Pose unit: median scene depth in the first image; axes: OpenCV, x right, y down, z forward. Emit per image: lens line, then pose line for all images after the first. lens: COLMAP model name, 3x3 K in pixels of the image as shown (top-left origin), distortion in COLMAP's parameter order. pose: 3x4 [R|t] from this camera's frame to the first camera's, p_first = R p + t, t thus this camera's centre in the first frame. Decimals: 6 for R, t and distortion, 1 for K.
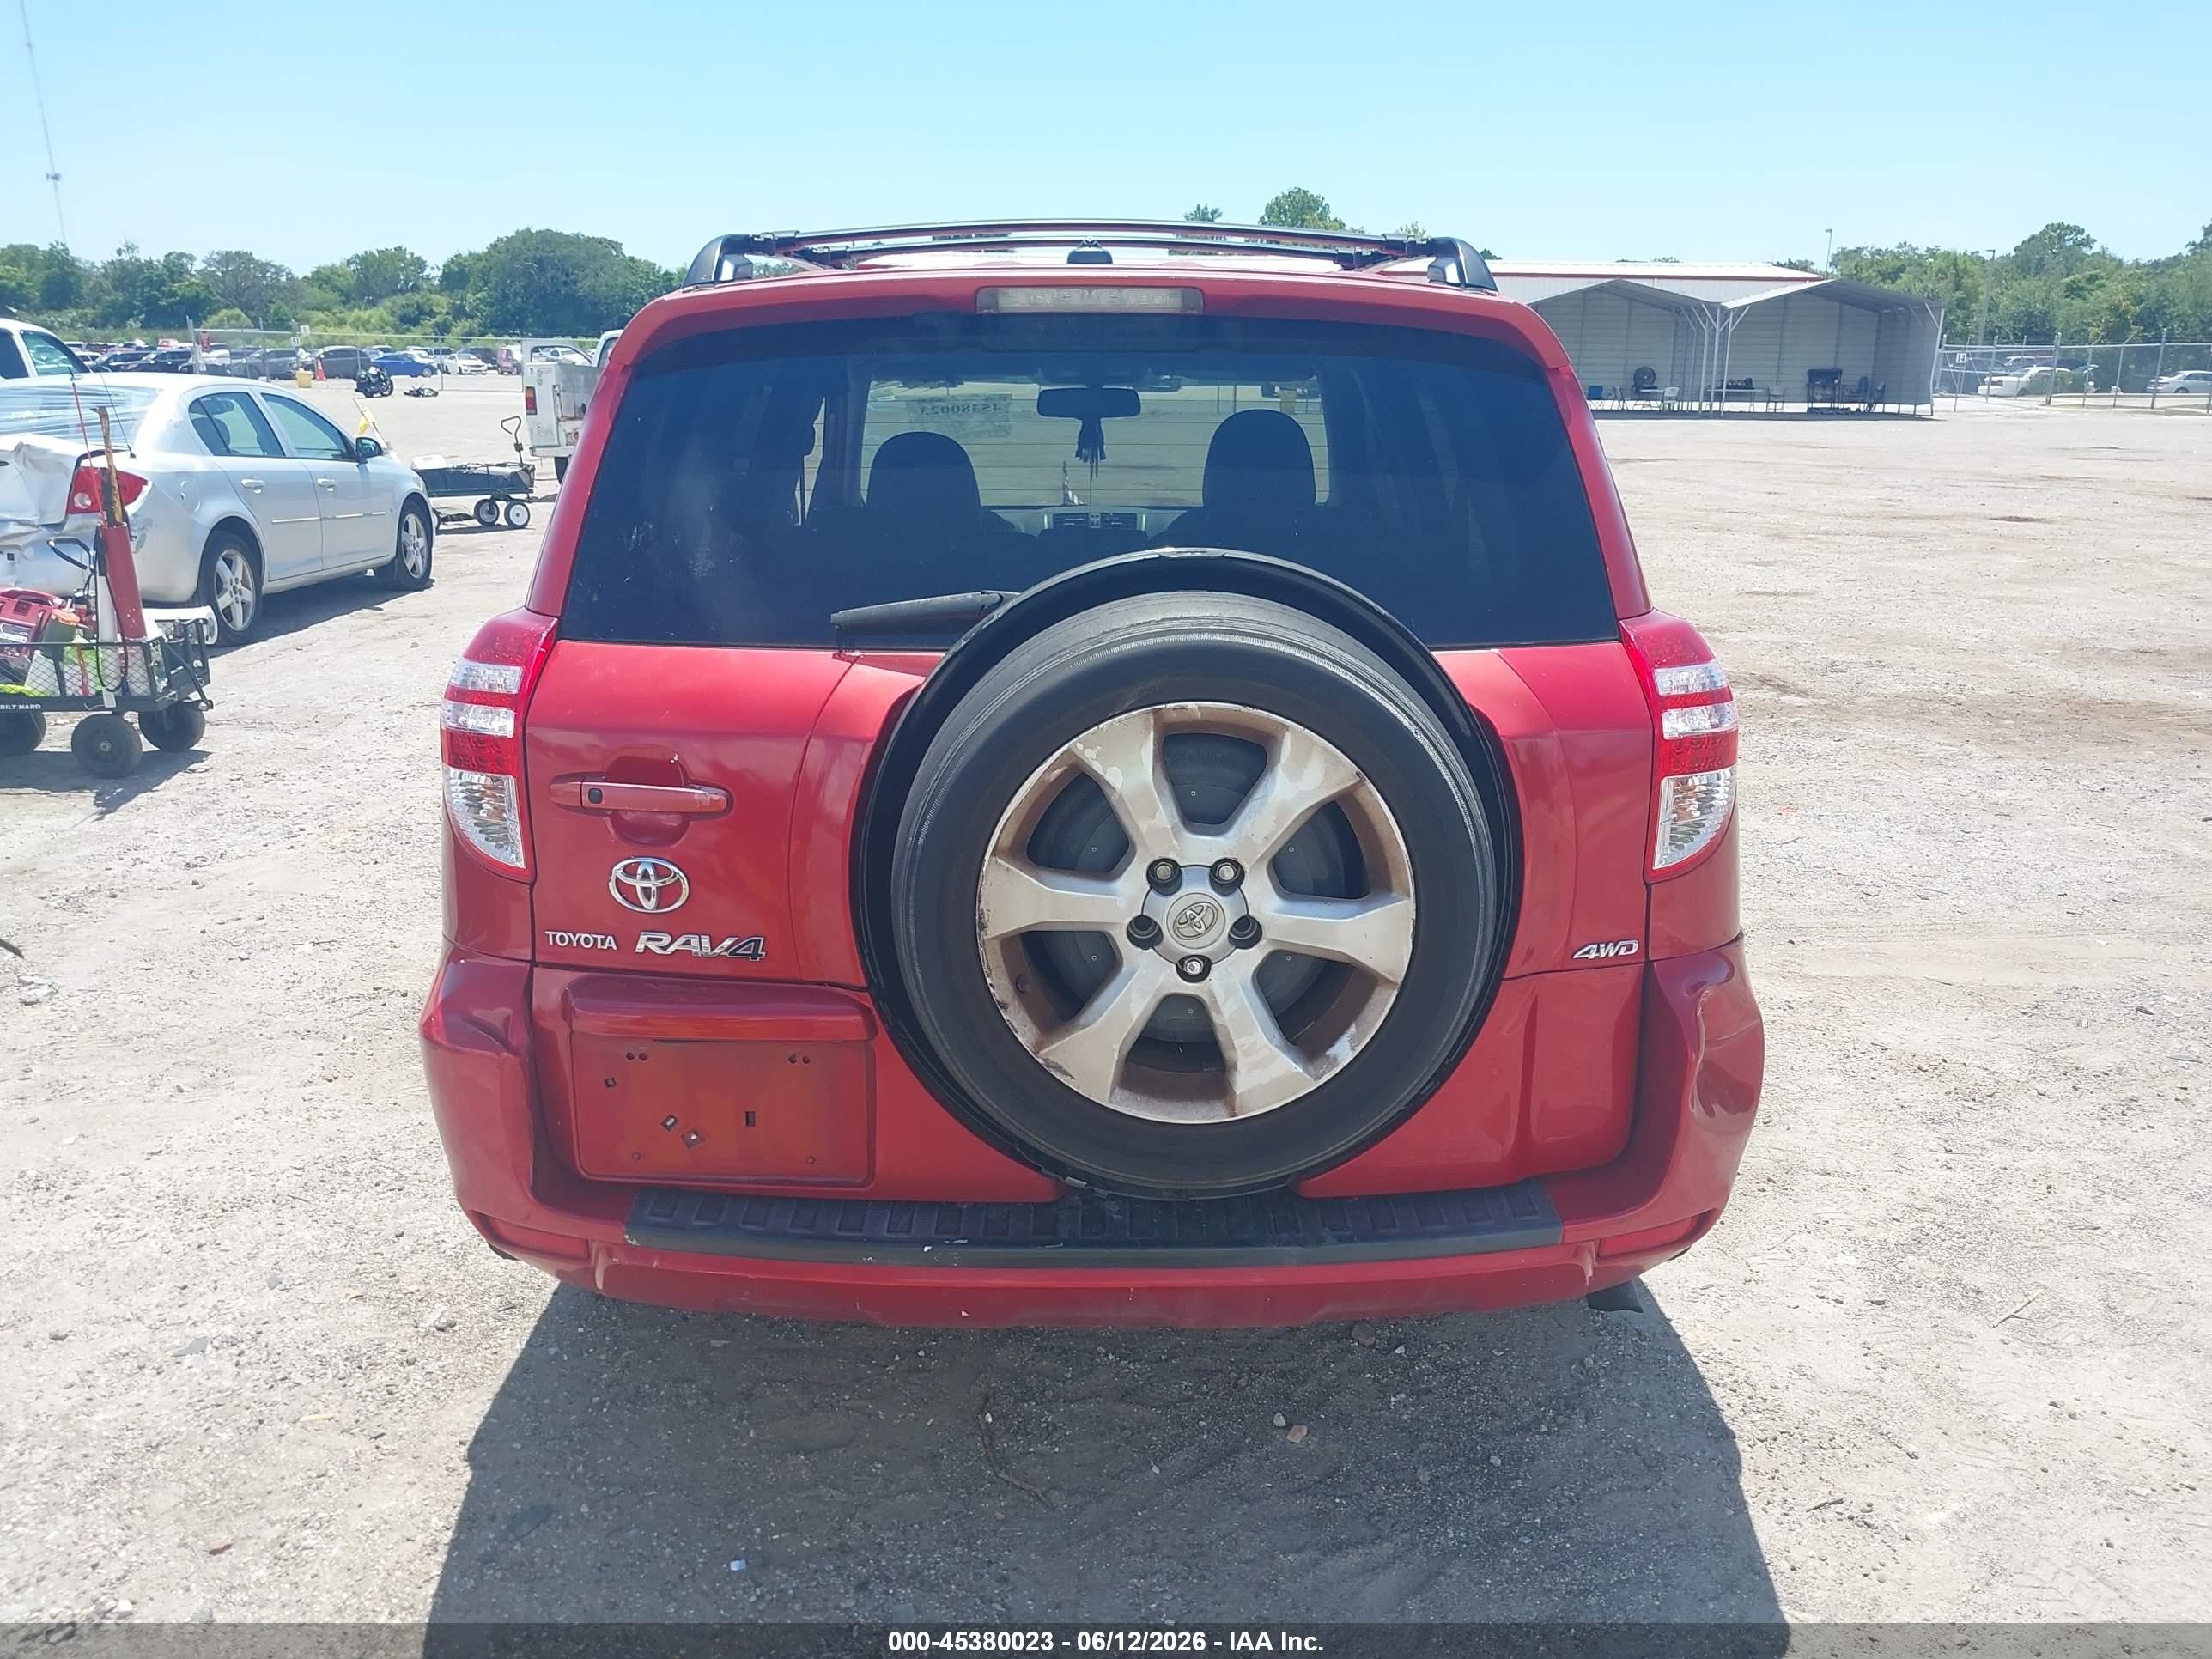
lens RADIAL K [[1864.6, 0, 1106.0], [0, 1864.6, 829.5], [0, 0, 1]] dist [0.013957, -0.007292]
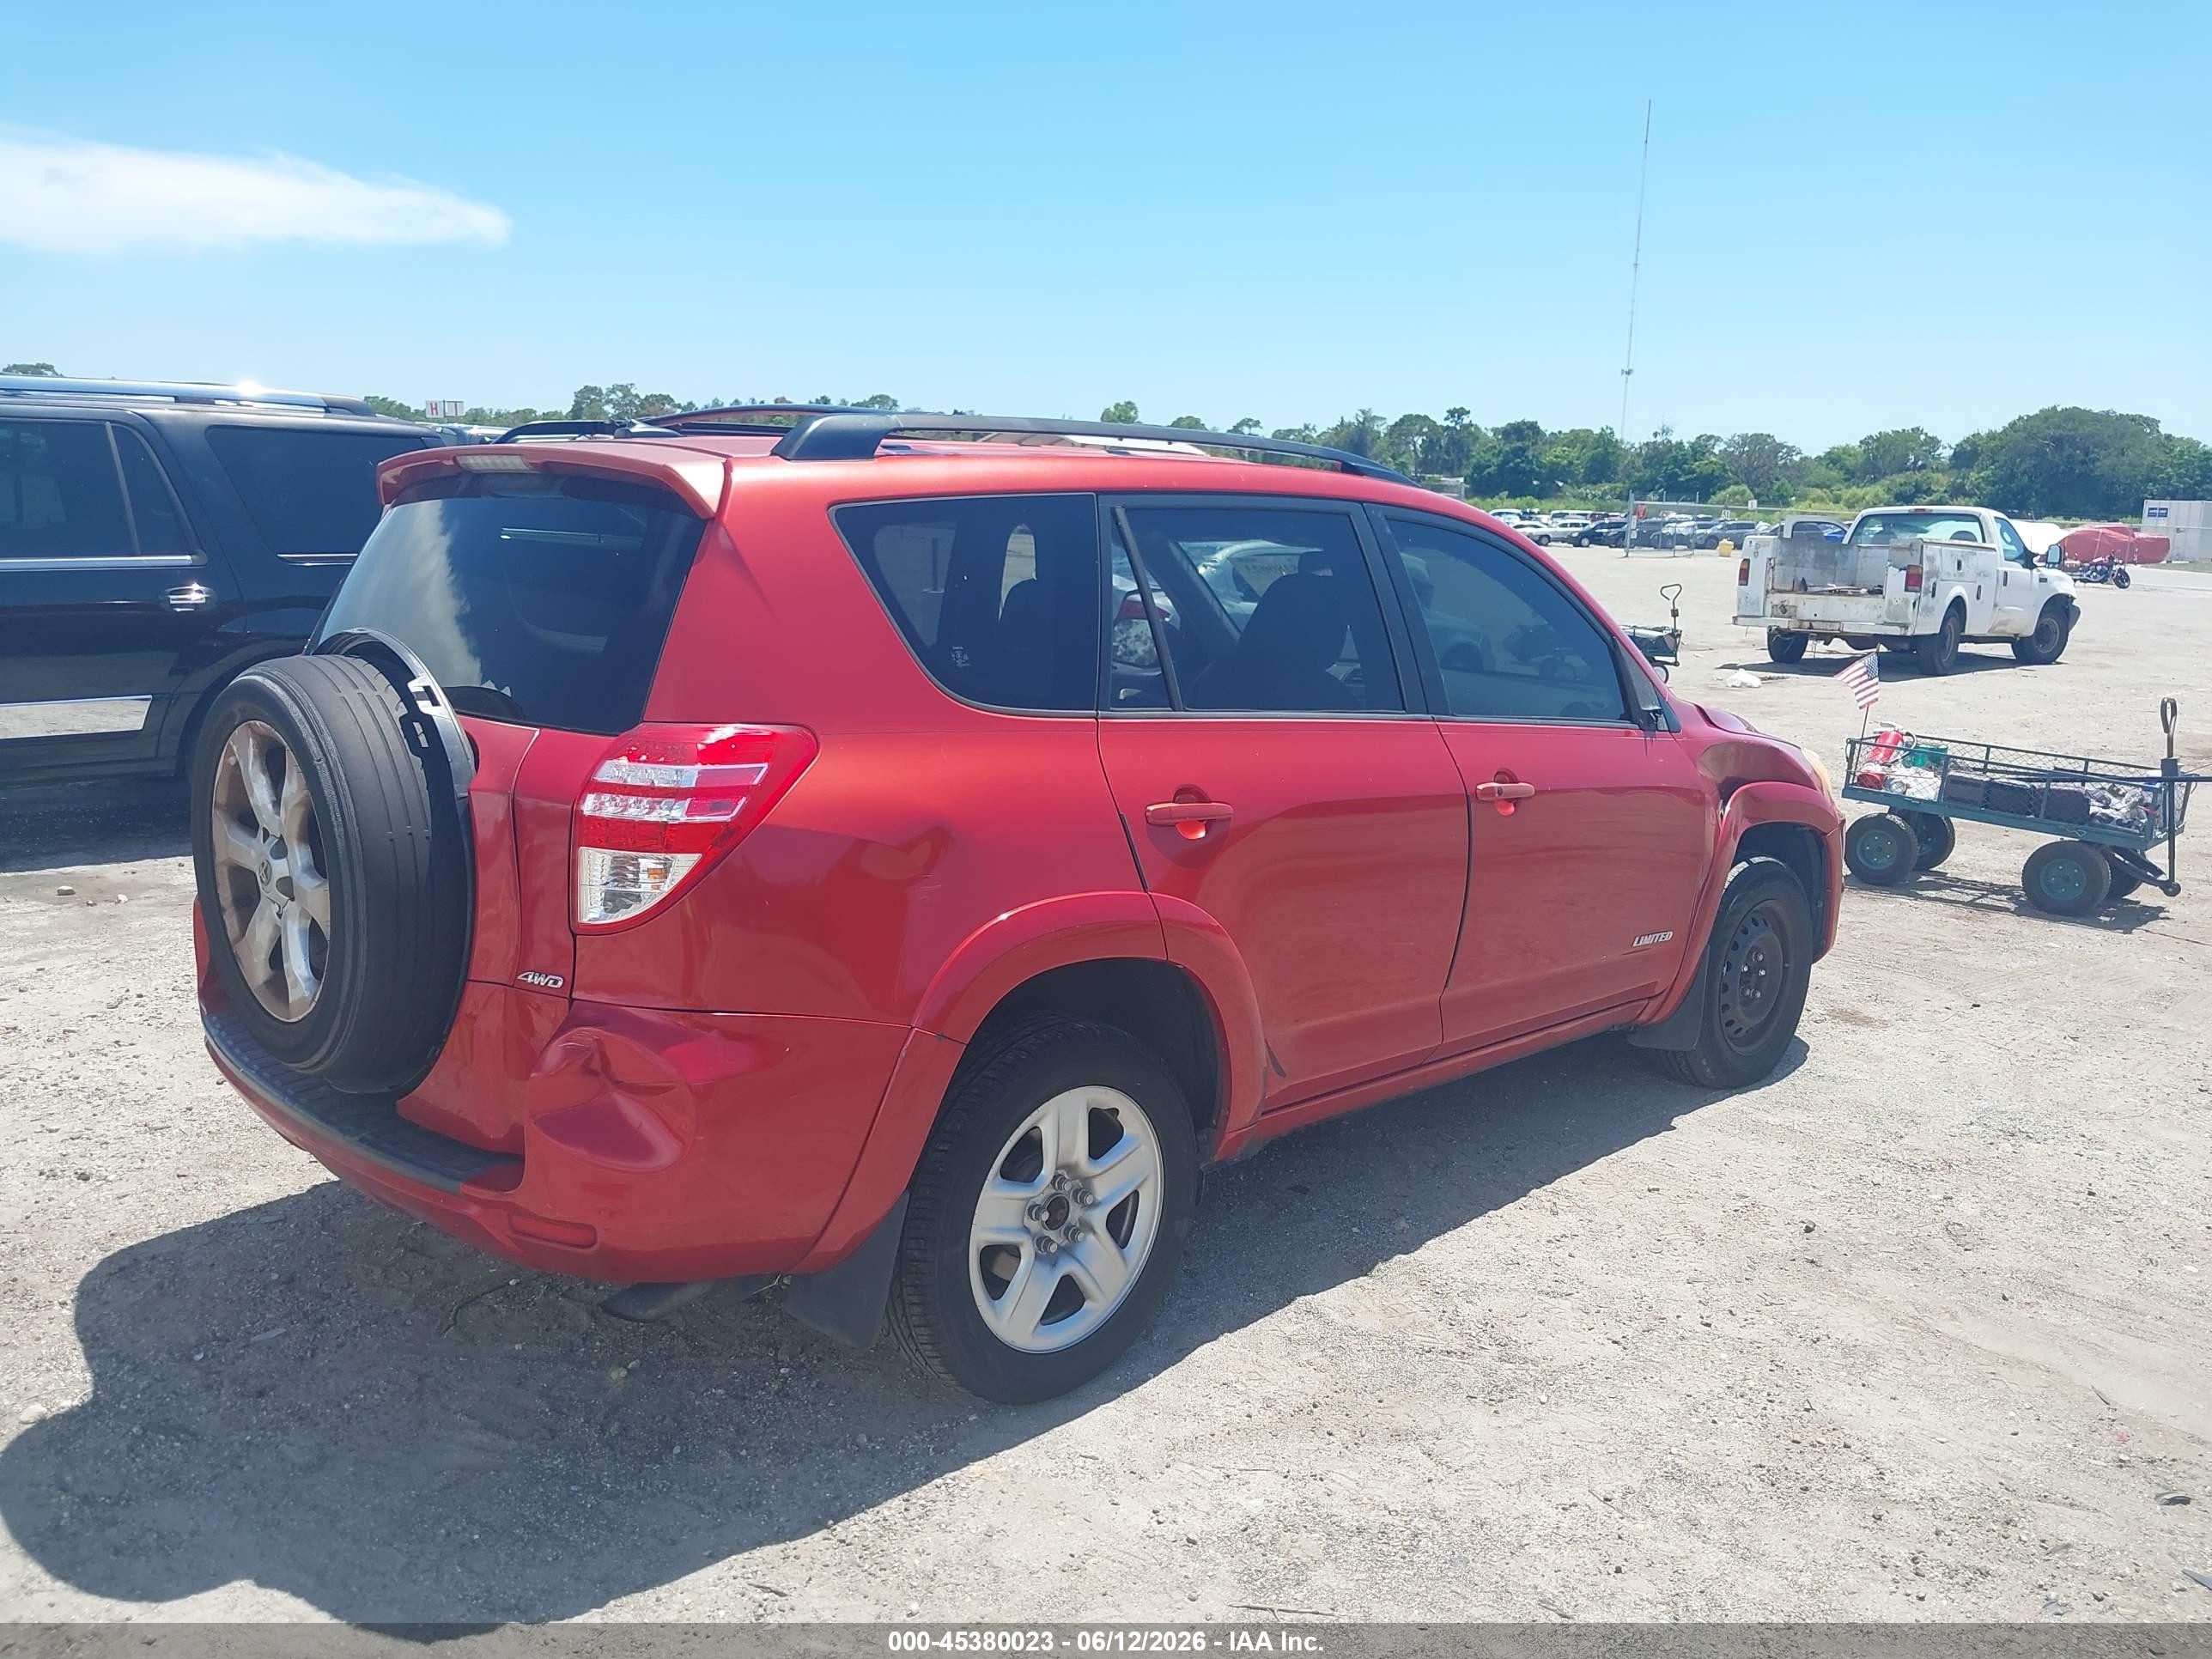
lens RADIAL K [[1864.6, 0, 1106.0], [0, 1864.6, 829.5], [0, 0, 1]] dist [0.013957, -0.007292]
pose [[0.690822, 0.144501, -0.708439, 1.365322], [-0.207995, 0.978124, -0.003315, -0.103153], [0.692462, 0.149642, 0.705765, 0.377863]]
